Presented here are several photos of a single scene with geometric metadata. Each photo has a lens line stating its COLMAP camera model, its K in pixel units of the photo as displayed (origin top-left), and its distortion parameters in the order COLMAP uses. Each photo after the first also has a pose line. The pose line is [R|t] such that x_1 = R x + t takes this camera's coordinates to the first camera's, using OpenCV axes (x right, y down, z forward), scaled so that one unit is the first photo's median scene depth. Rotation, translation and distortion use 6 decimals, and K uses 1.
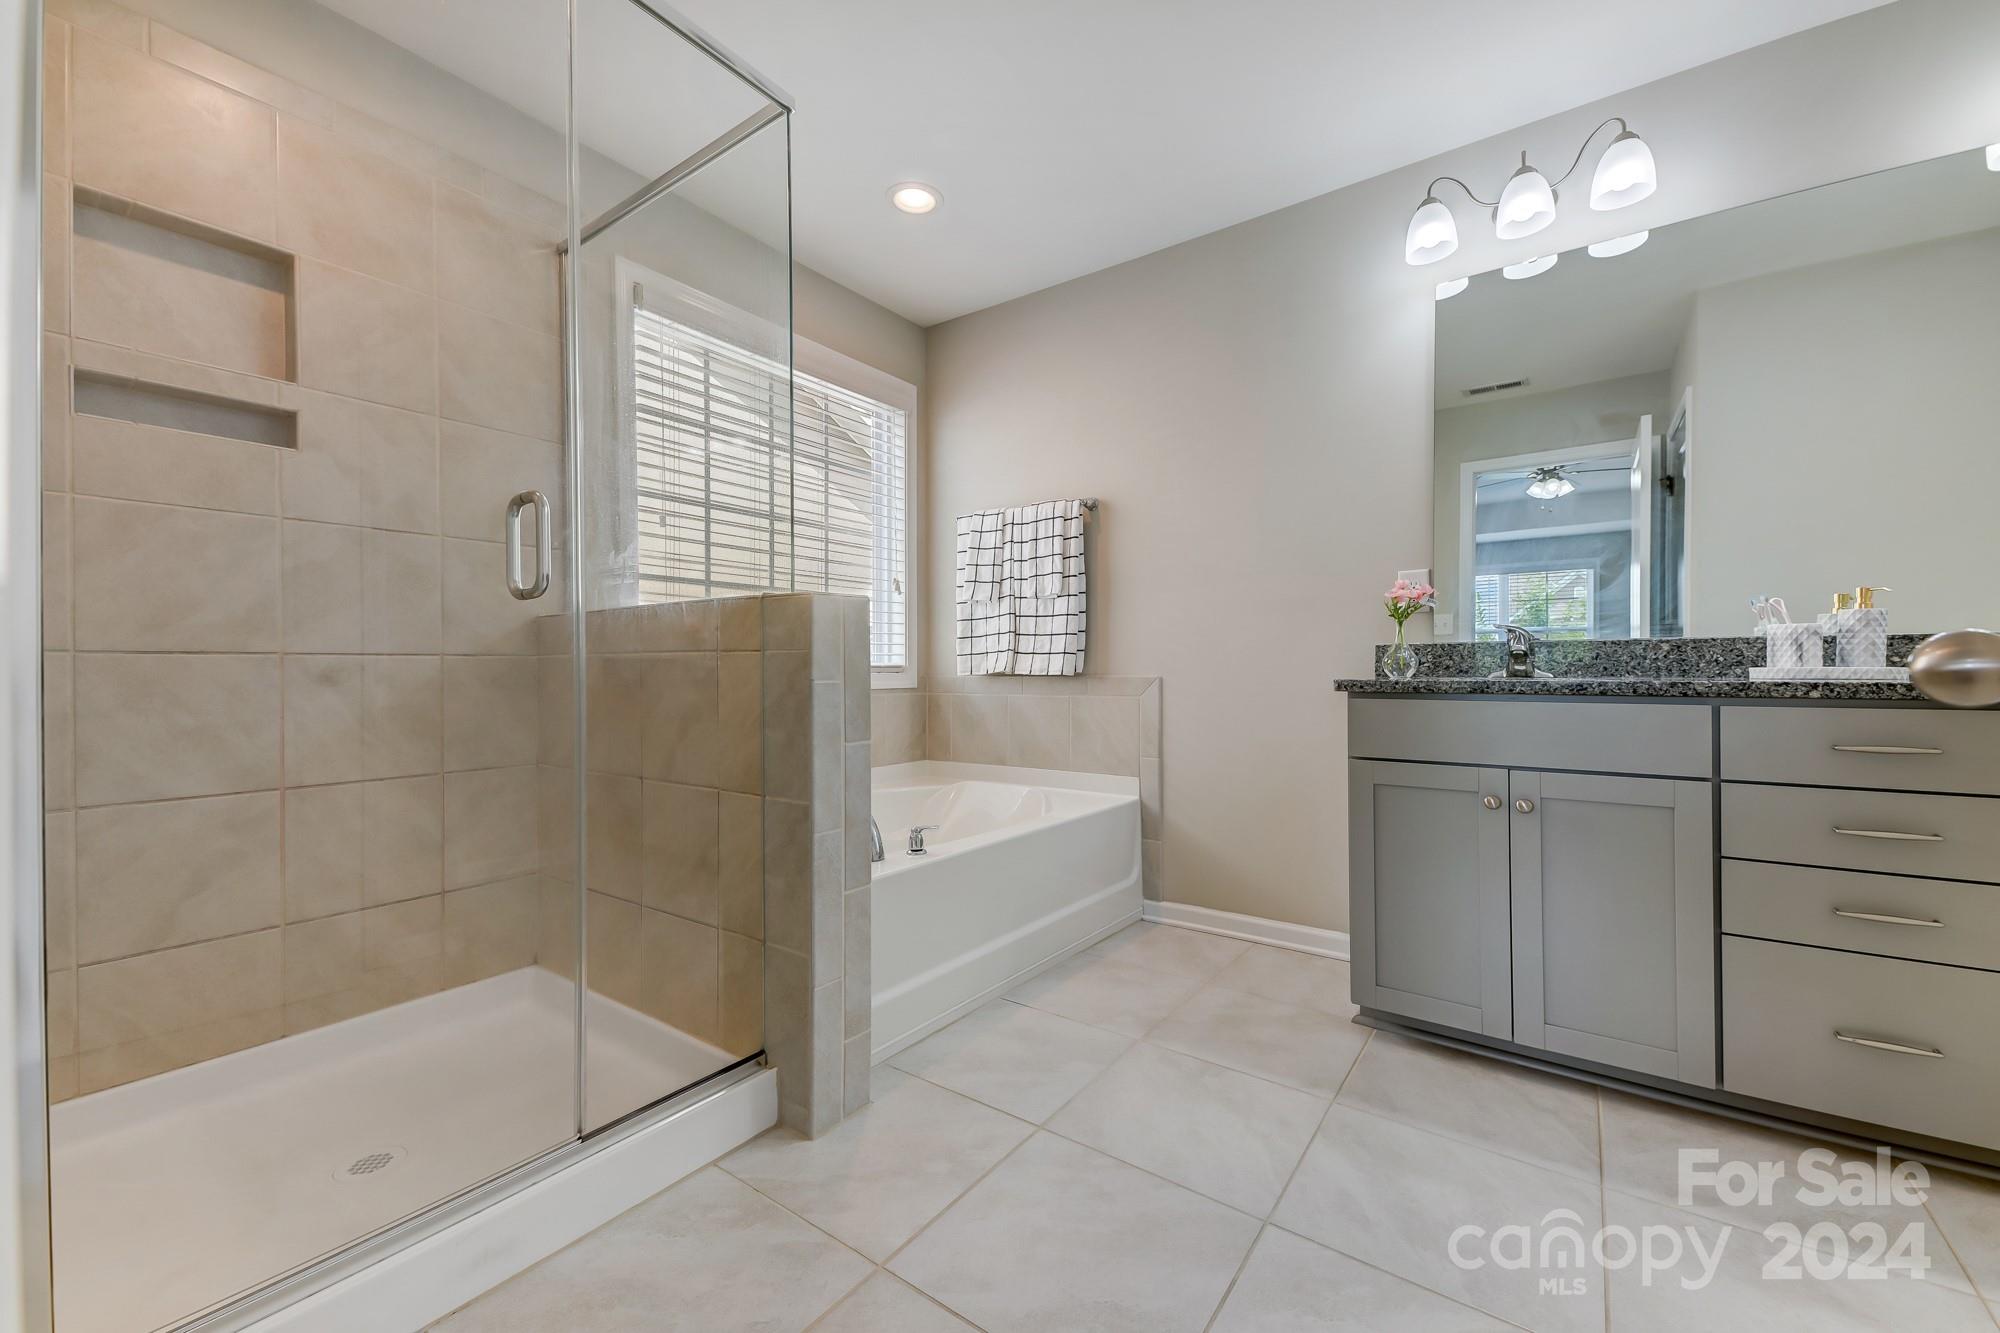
lens RADIAL K [[788.6, 0, 1011.8], [0, 788.6, 668.7], [0, 0, 1]] dist [0.009930, -0.000714]
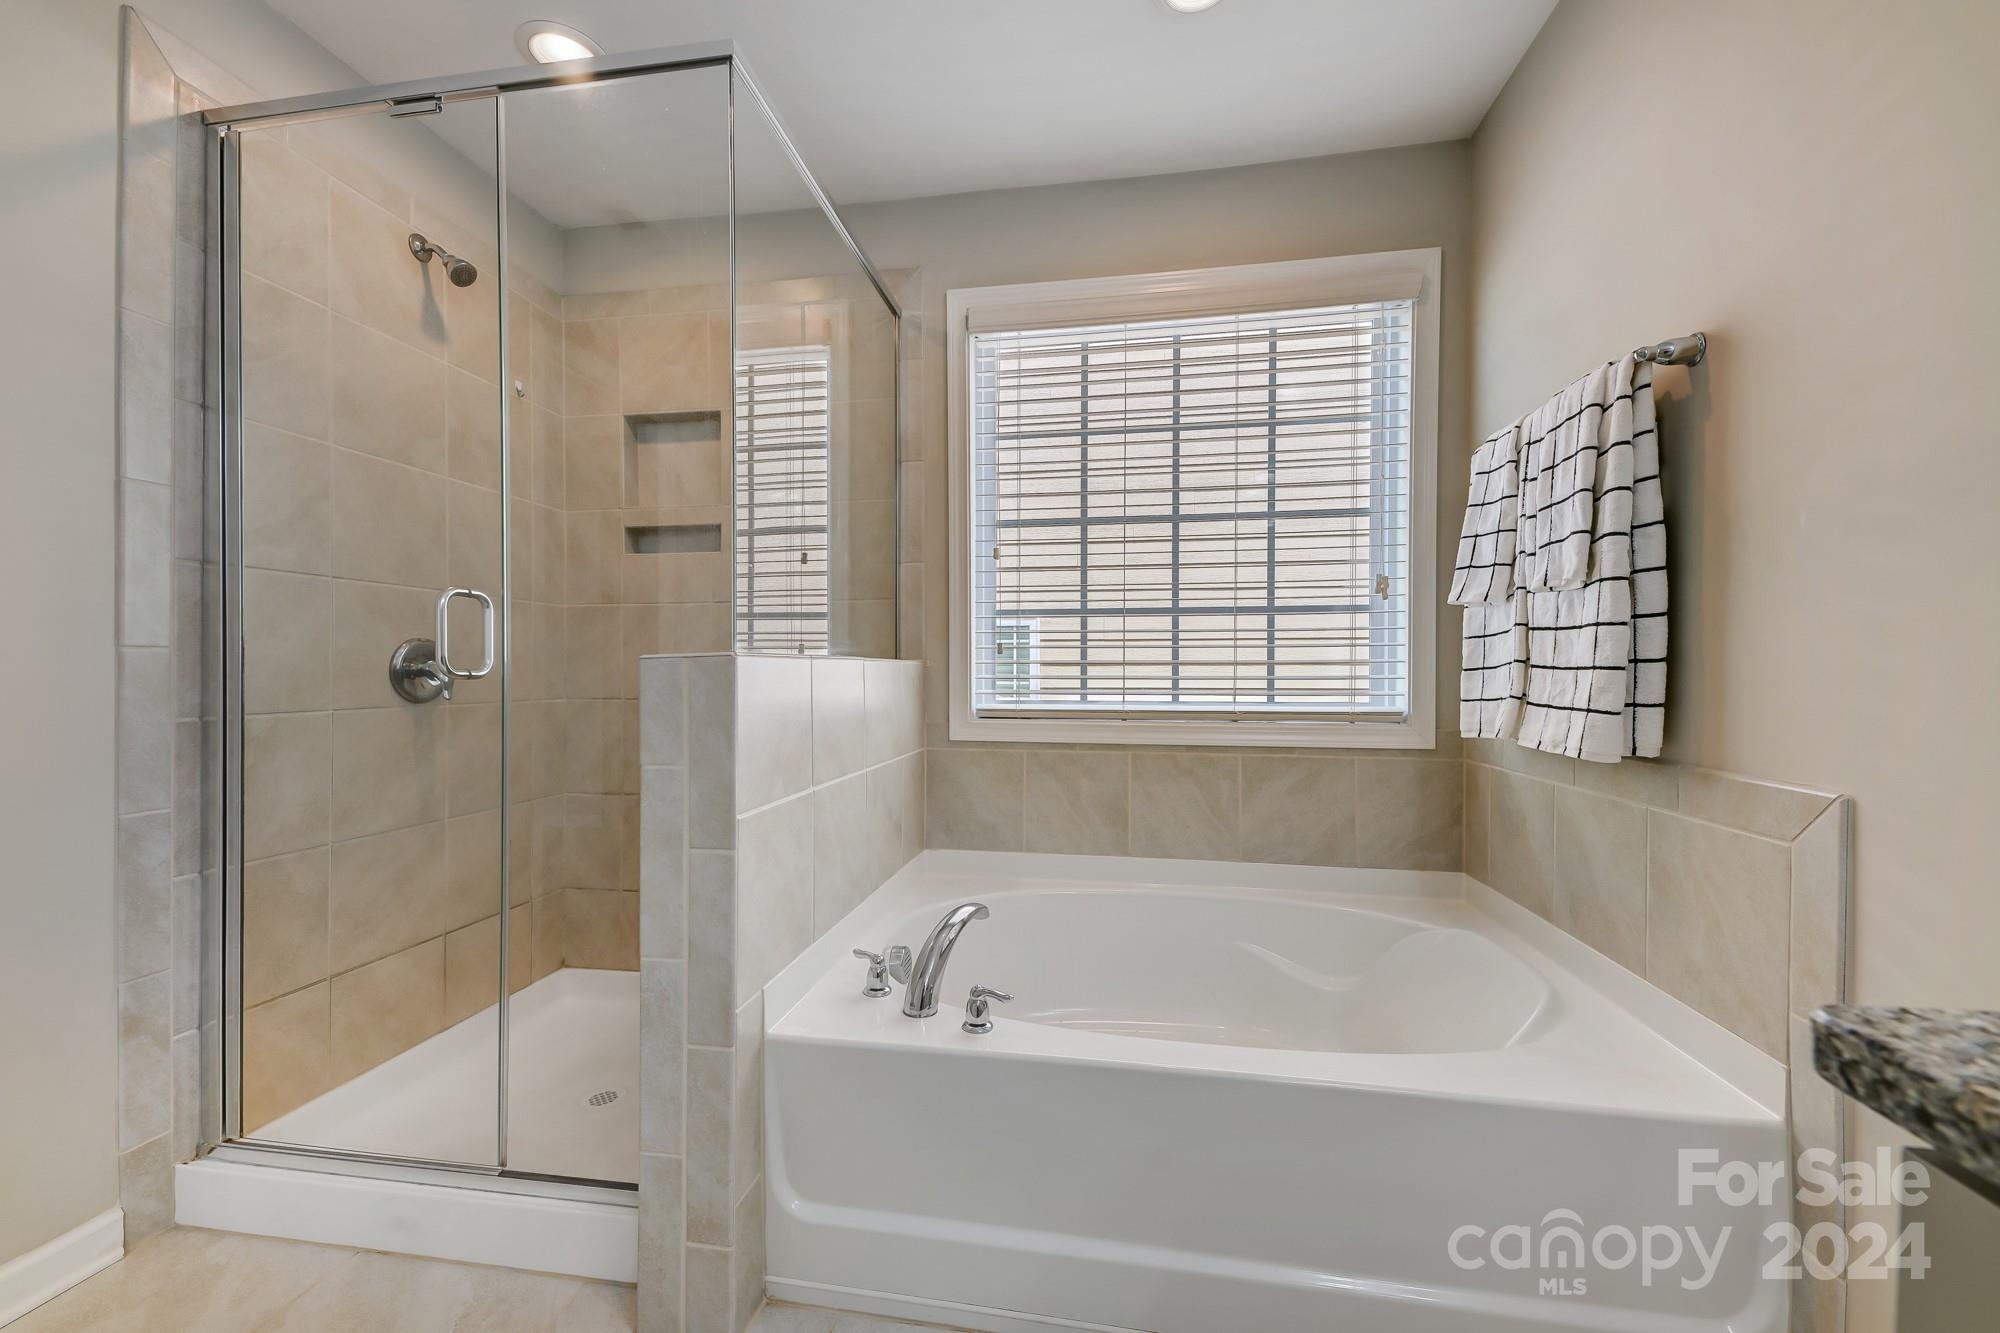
lens RADIAL K [[788.6, 0, 999.5], [0, 788.6, 675.3], [0, 0, 1]] dist [0.009930, -0.000714]
pose [[0.434256, 0.006277, -0.900768, 0.319776], [0.000351, 0.999974, 0.007137, -0.042551], [0.900789, -0.003416, 0.434243, 0.499194]]
